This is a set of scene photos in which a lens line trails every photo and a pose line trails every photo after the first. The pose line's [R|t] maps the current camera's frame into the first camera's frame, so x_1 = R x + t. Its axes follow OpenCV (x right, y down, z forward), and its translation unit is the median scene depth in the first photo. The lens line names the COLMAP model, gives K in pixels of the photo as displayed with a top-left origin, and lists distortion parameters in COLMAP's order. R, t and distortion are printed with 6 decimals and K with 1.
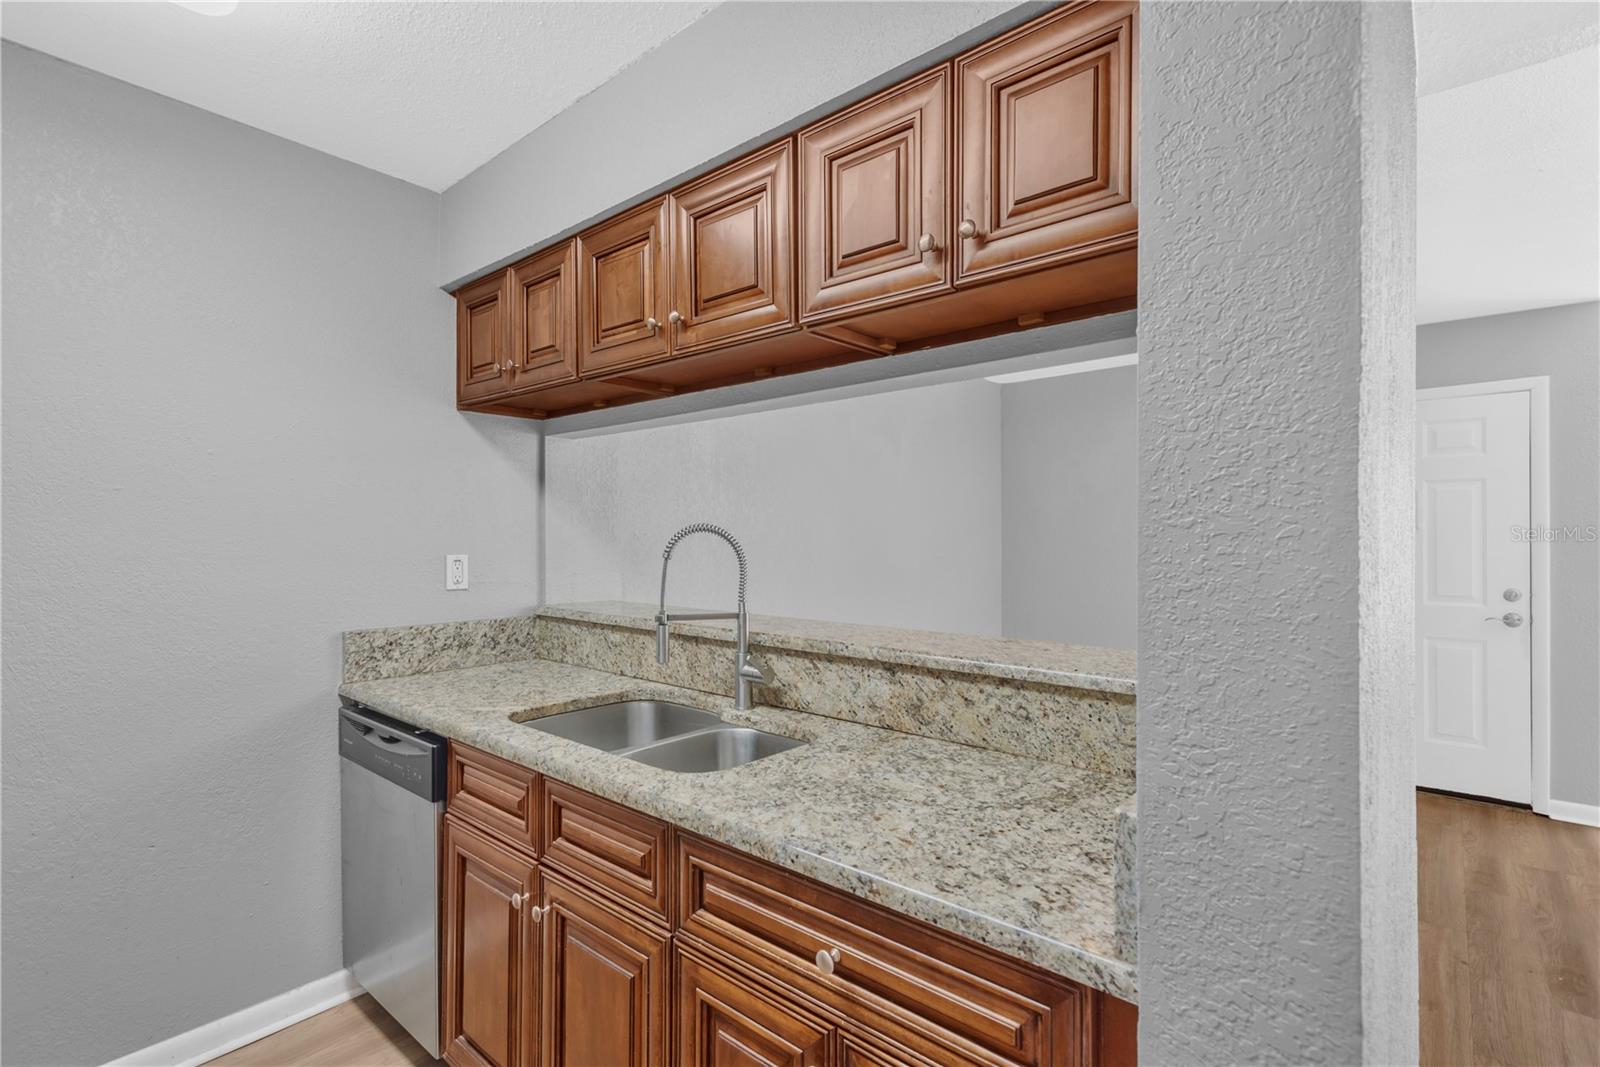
lens RADIAL K [[750.9, 0, 799.1], [0, 750.9, 526.8], [0, 0, 1]] dist [0.013775, -0.004955]
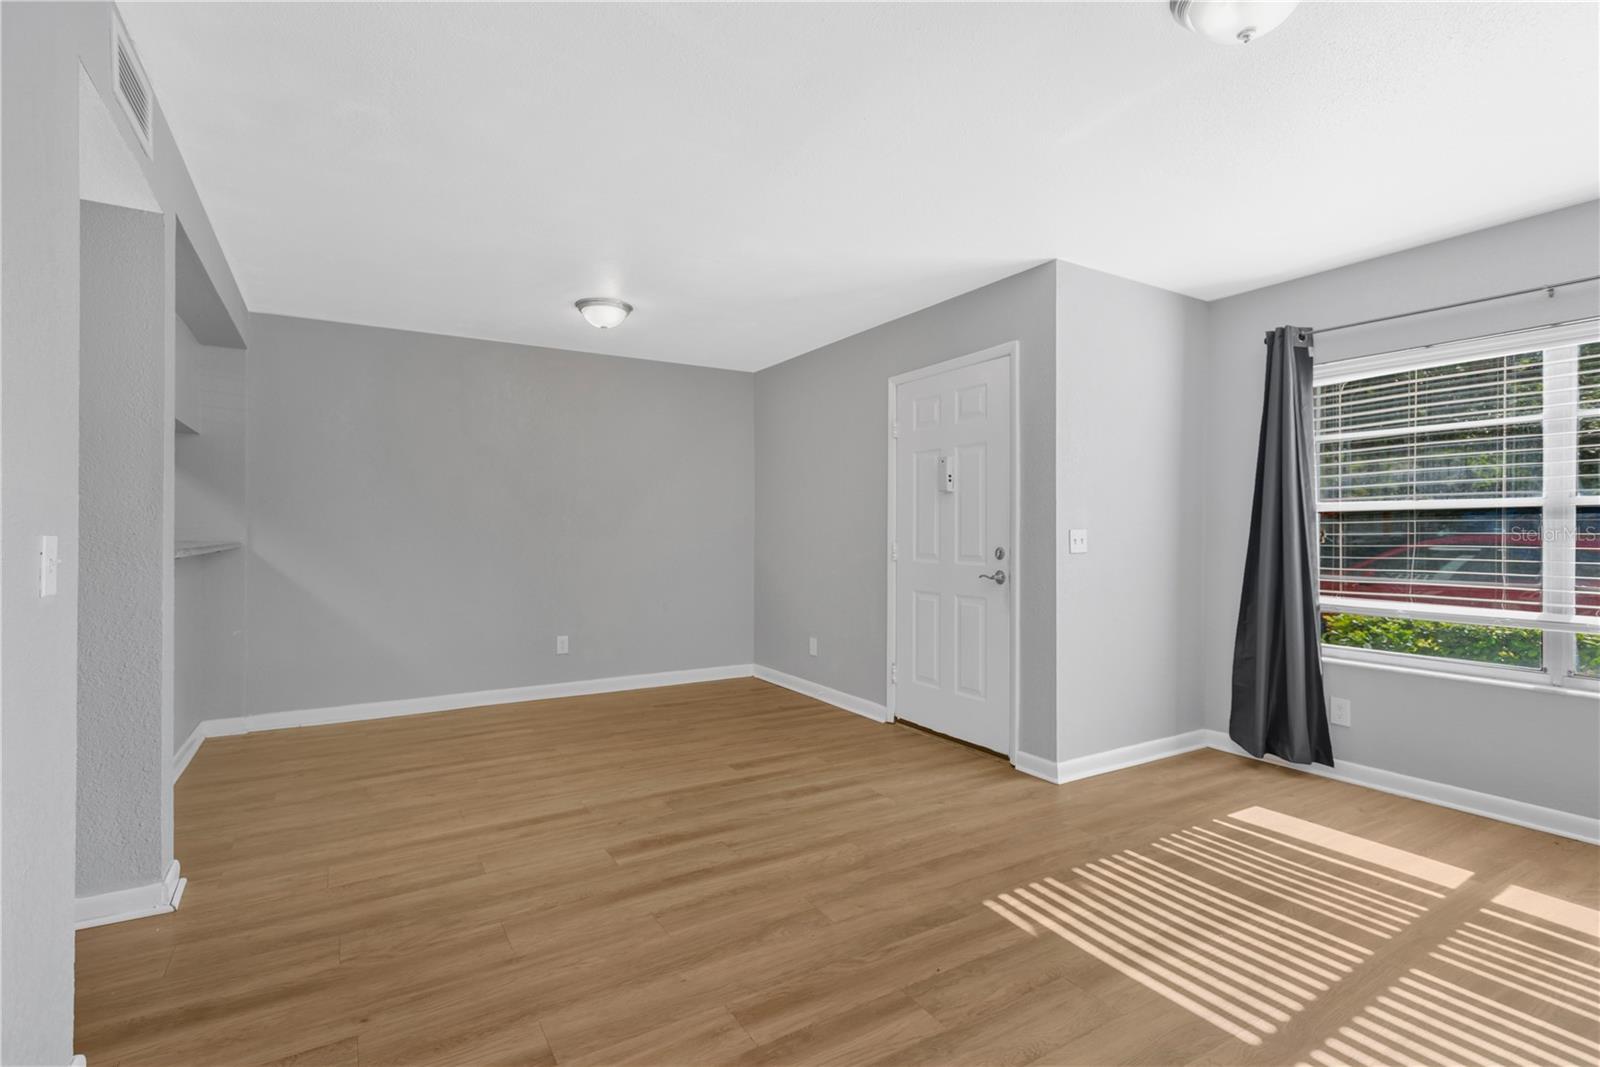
lens RADIAL K [[750.9, 0, 800.3], [0, 750.9, 526.1], [0, 0, 1]] dist [0.013775, -0.004955]
pose [[0.950591, 0.000694, -0.310444, 1.014487], [-0.001363, 0.999997, -0.001937, 0.056344], [0.310442, 0.002265, 0.950590, -0.062449]]
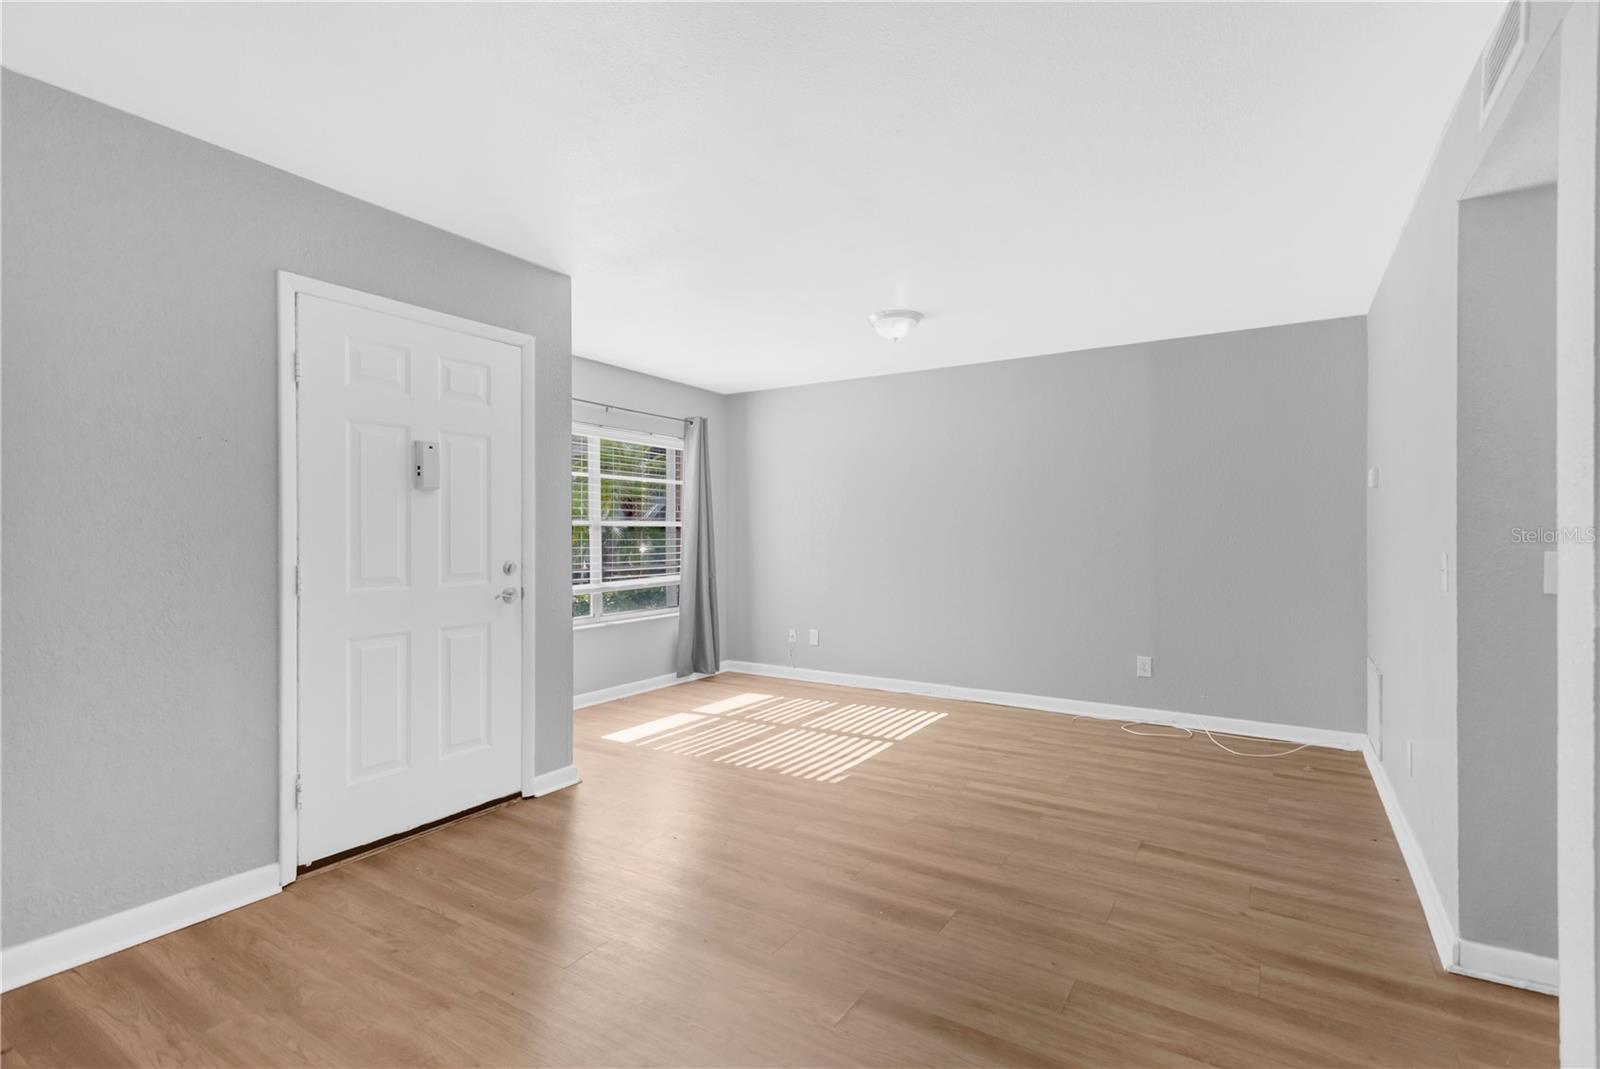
lens RADIAL K [[750.9, 0, 798.0], [0, 750.9, 540.9], [0, 0, 1]] dist [0.013775, -0.004955]
pose [[-0.149262, -0.009529, 0.988752, -0.000501], [-0.003195, 0.999953, 0.009155, 0.049386], [-0.988793, -0.001792, -0.149285, 0.802768]]
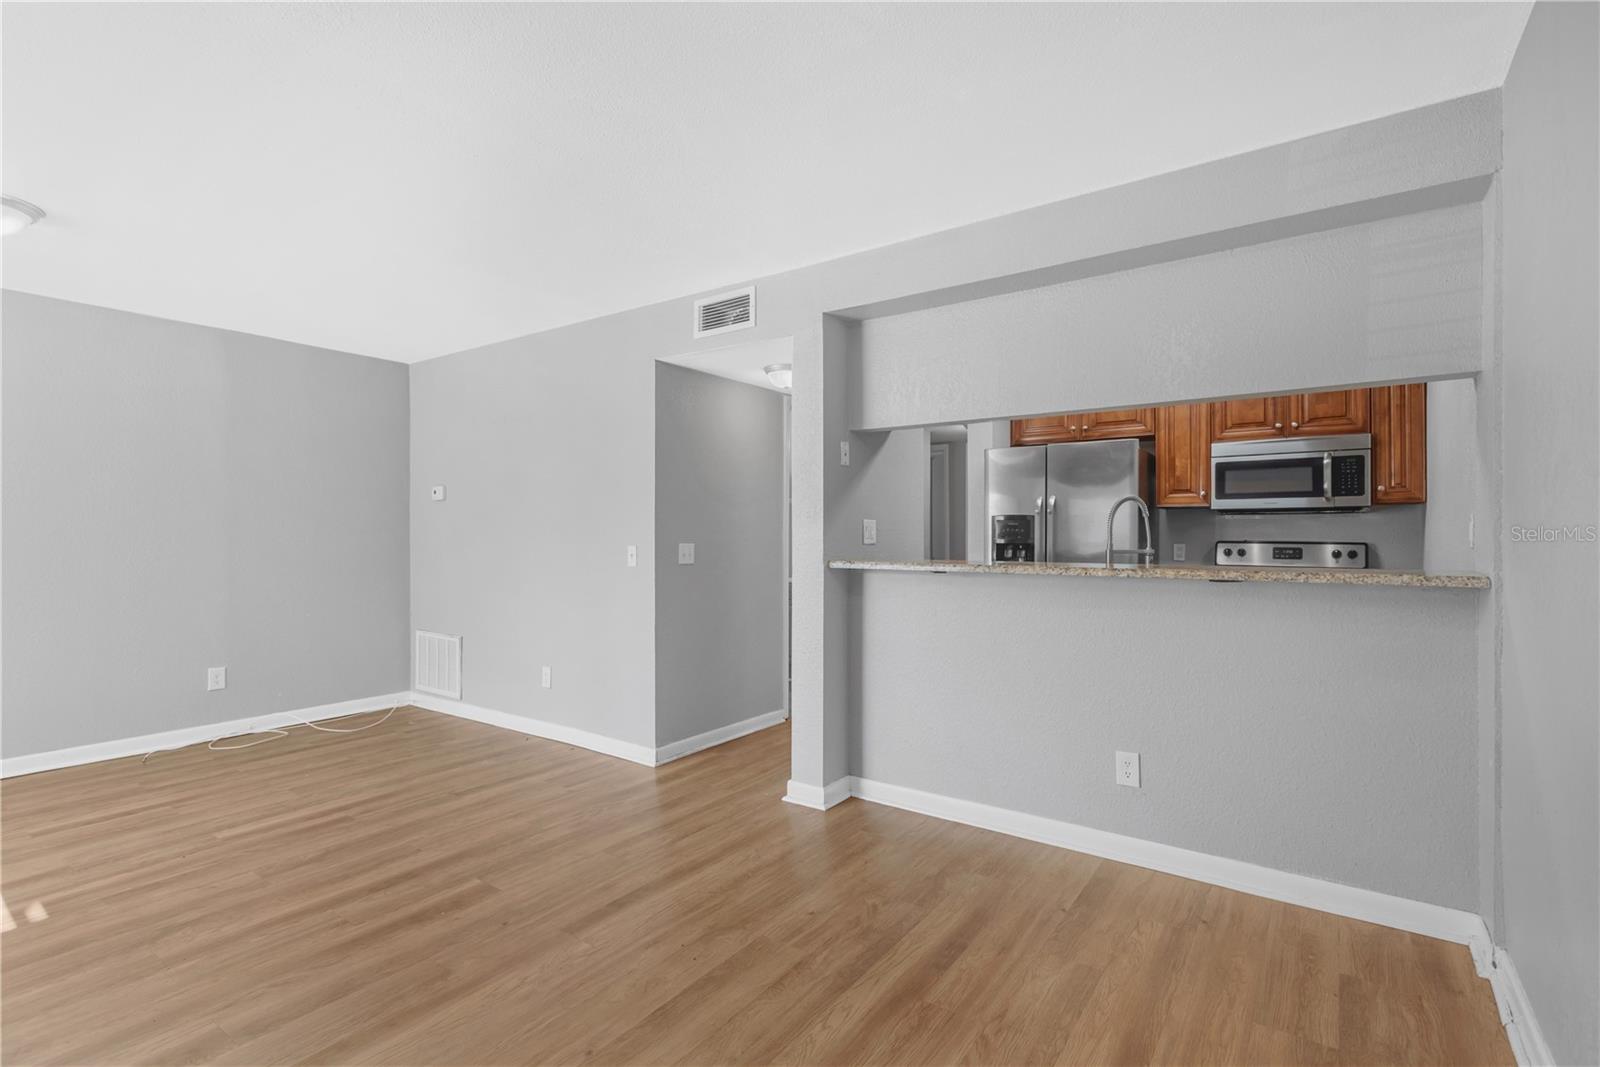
lens RADIAL K [[750.9, 0, 806.1], [0, 750.9, 528.4], [0, 0, 1]] dist [0.013775, -0.004955]
pose [[-0.995224, -0.000173, -0.097622, 0.381004], [0.000690, 0.999961, -0.008808, 0.047573], [0.097620, -0.008834, -0.995185, 1.324923]]
